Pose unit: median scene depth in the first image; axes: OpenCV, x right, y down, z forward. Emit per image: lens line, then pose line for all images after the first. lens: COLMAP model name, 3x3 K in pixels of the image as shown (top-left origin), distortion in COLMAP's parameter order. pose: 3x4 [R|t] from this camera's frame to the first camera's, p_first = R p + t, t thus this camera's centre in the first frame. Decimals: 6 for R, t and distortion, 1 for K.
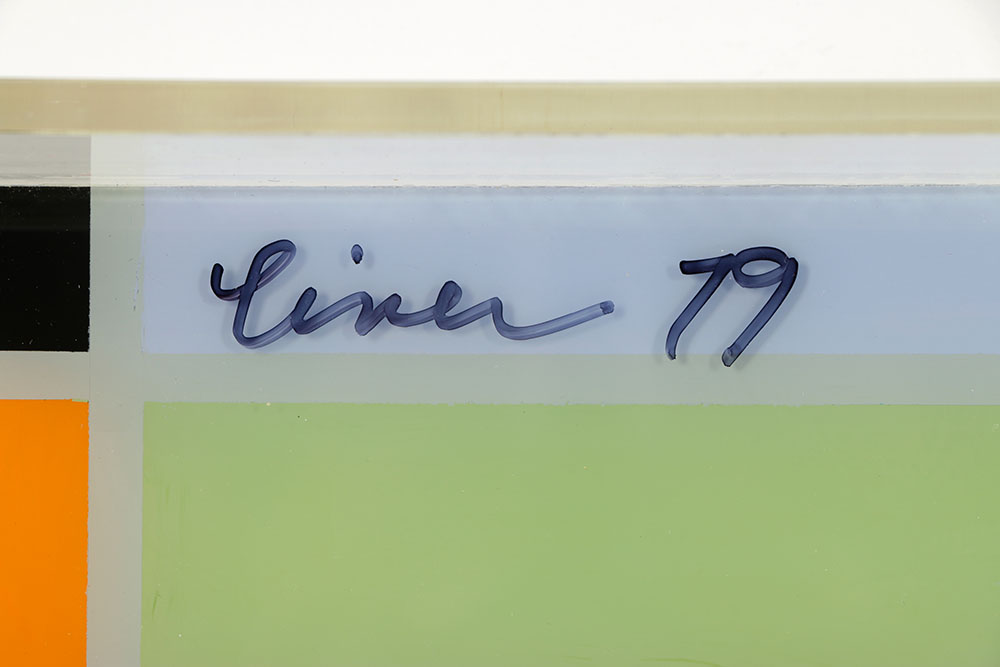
lens RADIAL K [[6238.9, 0, 497.6], [0, 6238.9, 334.0], [0, 0, 1]] dist [2.281078, 0.000000]
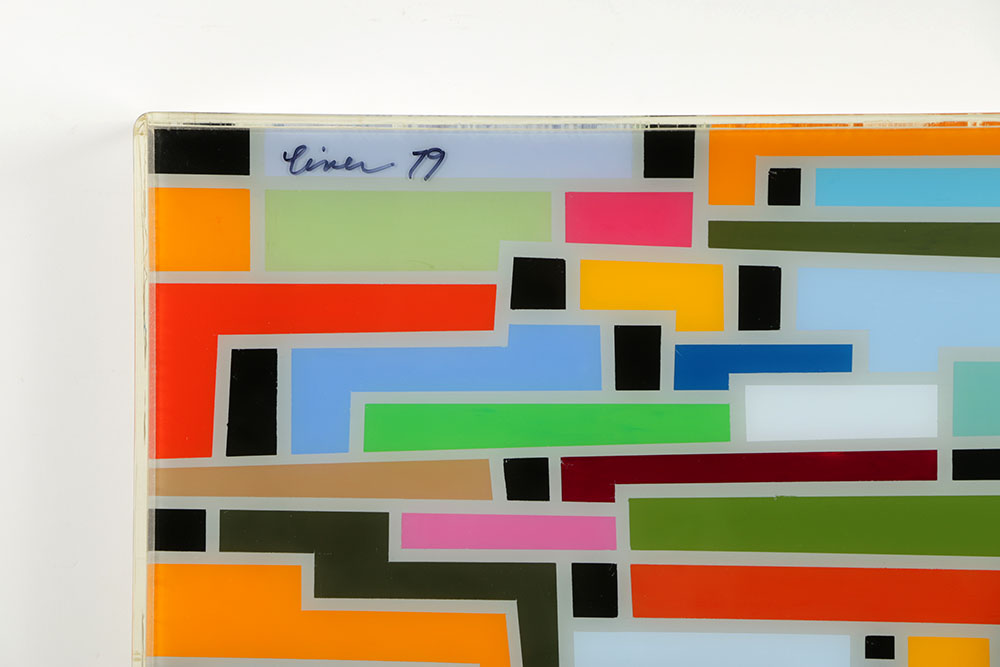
lens RADIAL K [[6238.9, 0, 514.2], [0, 6238.9, 372.6], [0, 0, 1]] dist [2.281078, 0.000000]
pose [[0.999975, 0.002247, 0.006692, 0.064244], [-0.002631, 0.998313, 0.057995, -0.094823], [-0.006550, -0.058011, 0.998294, -2.647518]]
